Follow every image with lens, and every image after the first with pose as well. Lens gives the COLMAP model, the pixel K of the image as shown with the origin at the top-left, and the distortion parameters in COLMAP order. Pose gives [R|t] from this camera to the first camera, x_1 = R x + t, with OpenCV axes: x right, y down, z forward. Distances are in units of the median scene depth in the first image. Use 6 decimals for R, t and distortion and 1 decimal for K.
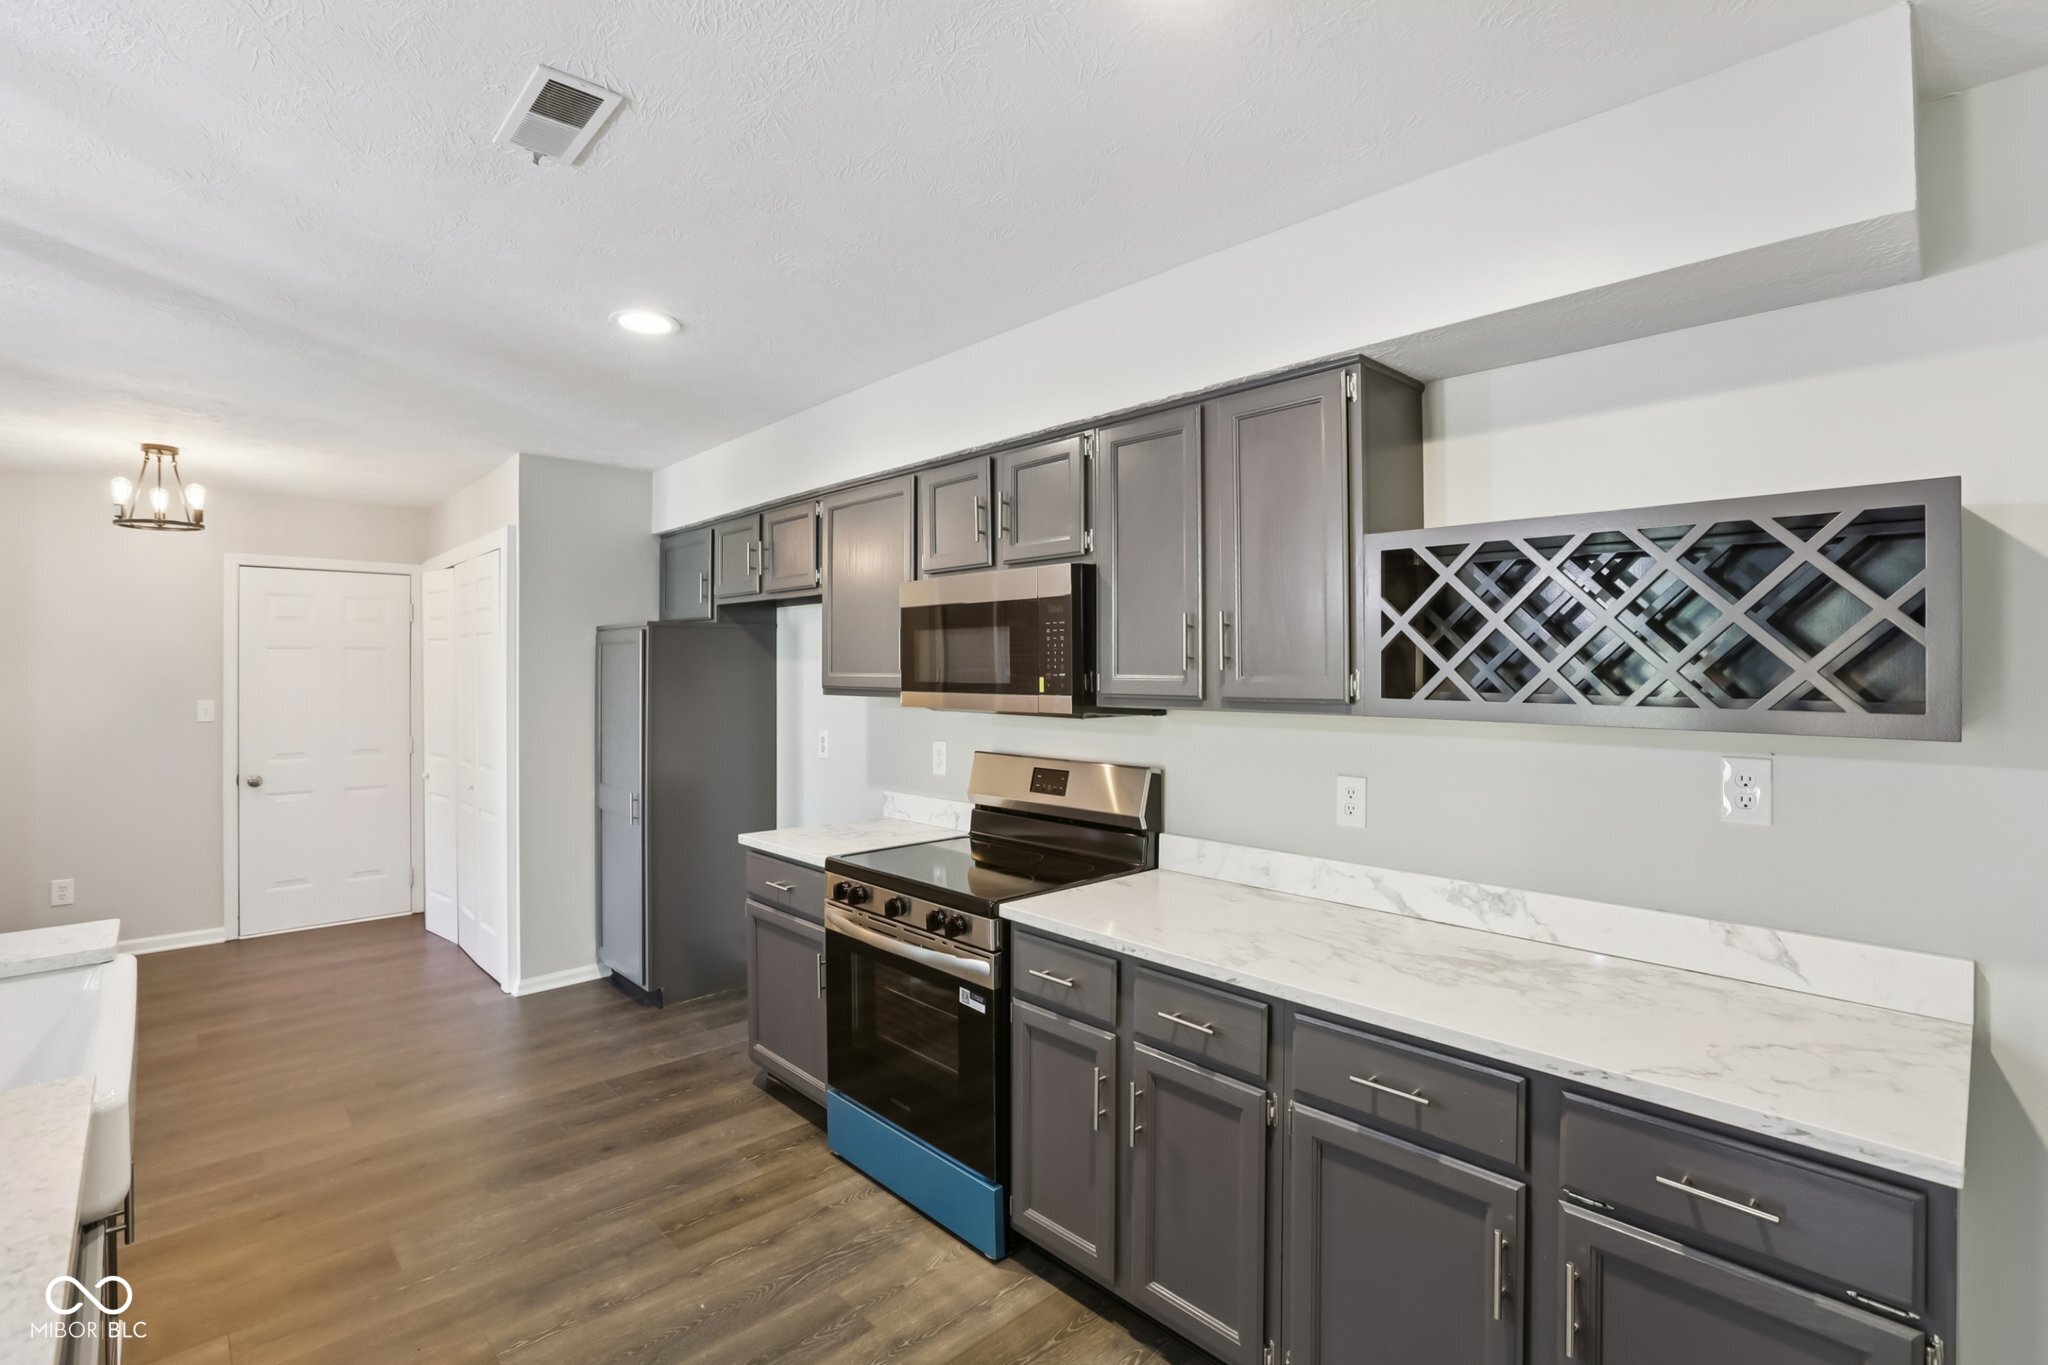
lens RADIAL K [[935.8, 0, 1034.8], [0, 935.8, 665.6], [0, 0, 1]] dist [-0.053952, 0.012988]
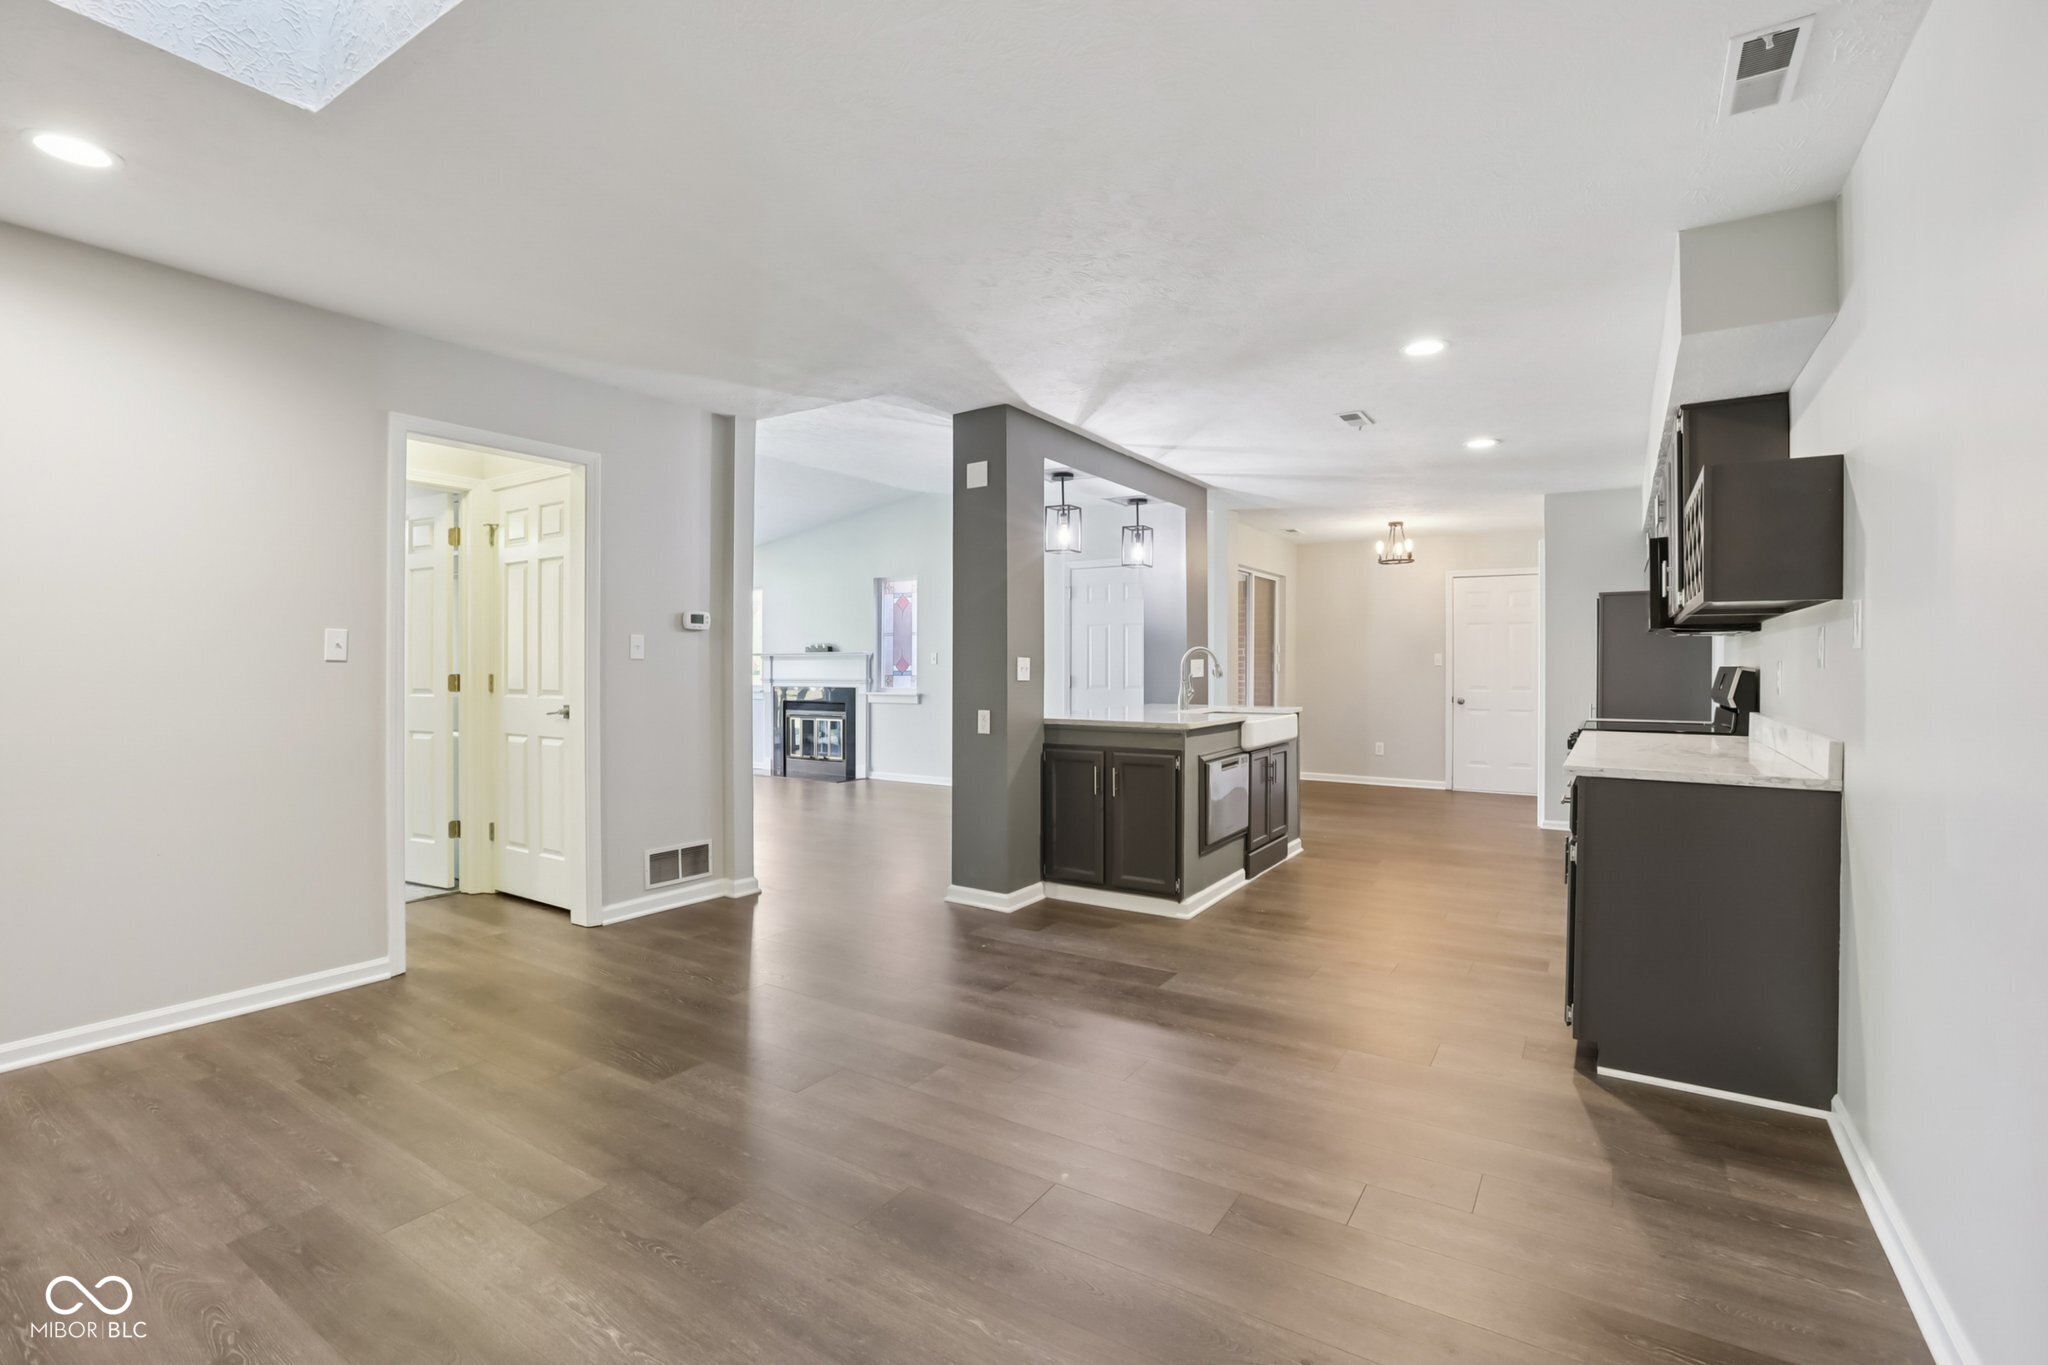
lens RADIAL K [[935.8, 0, 1034.8], [0, 935.8, 665.6], [0, 0, 1]] dist [-0.053952, 0.012988]
pose [[0.242433, 0.001002, -0.970168, 1.175300], [0.003137, 0.999993, 0.001817, 0.096491], [0.970163, -0.003484, 0.242429, -0.395983]]
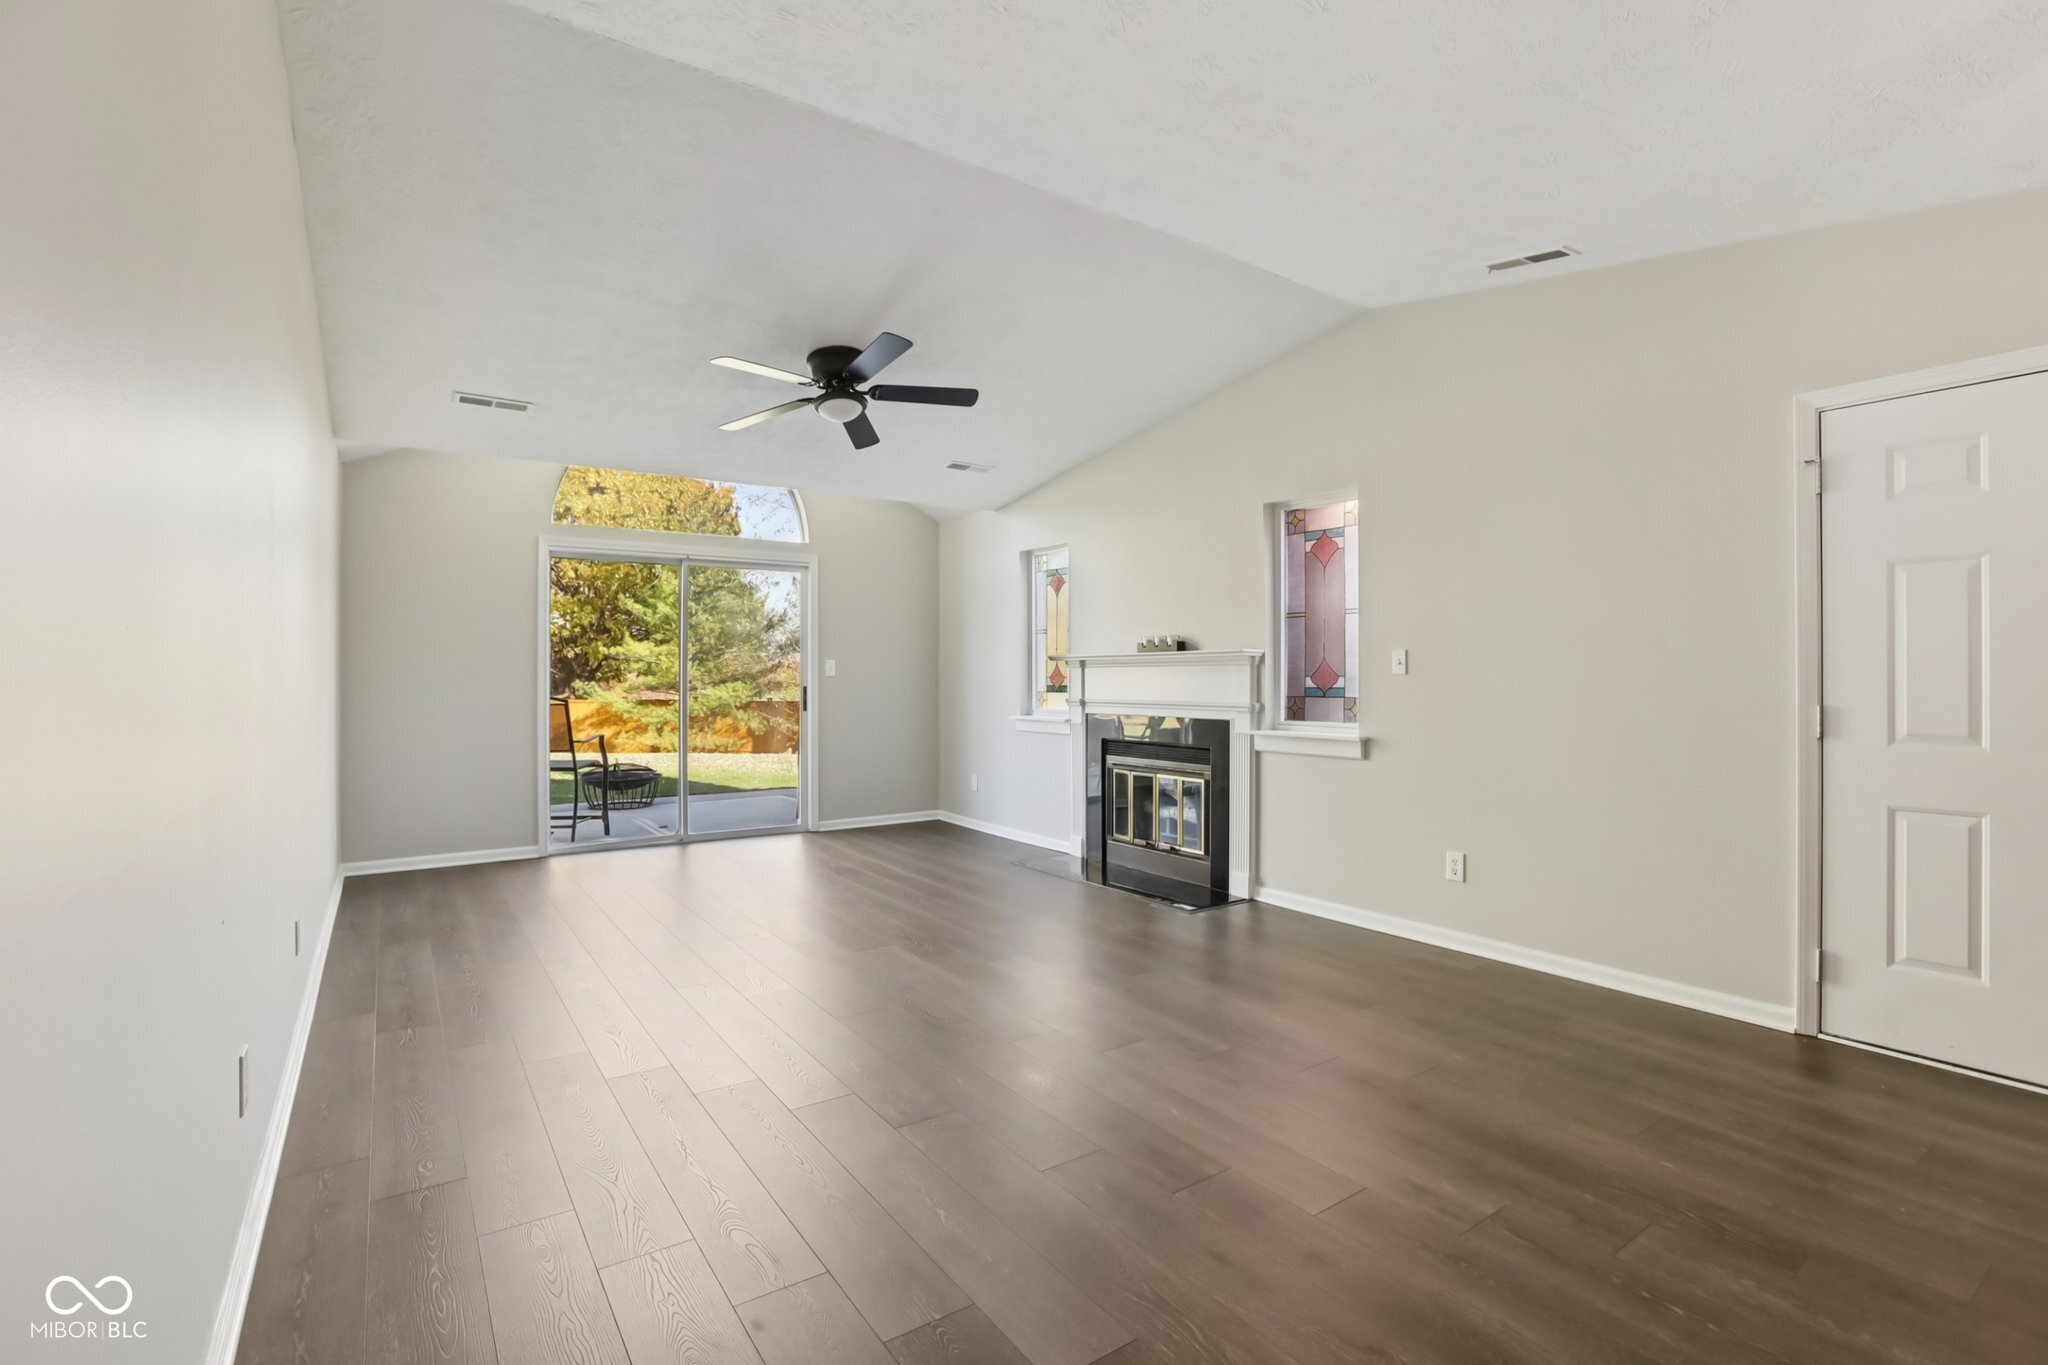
lens RADIAL K [[935.8, 0, 1048.2], [0, 935.8, 679.1], [0, 0, 1]] dist [-0.041279, 0.016093]
pose [[-0.136622, 0.006807, -0.990600, -0.507164], [0.006496, 0.999961, 0.005975, 0.091534], [0.990602, -0.005619, -0.136661, -0.301143]]
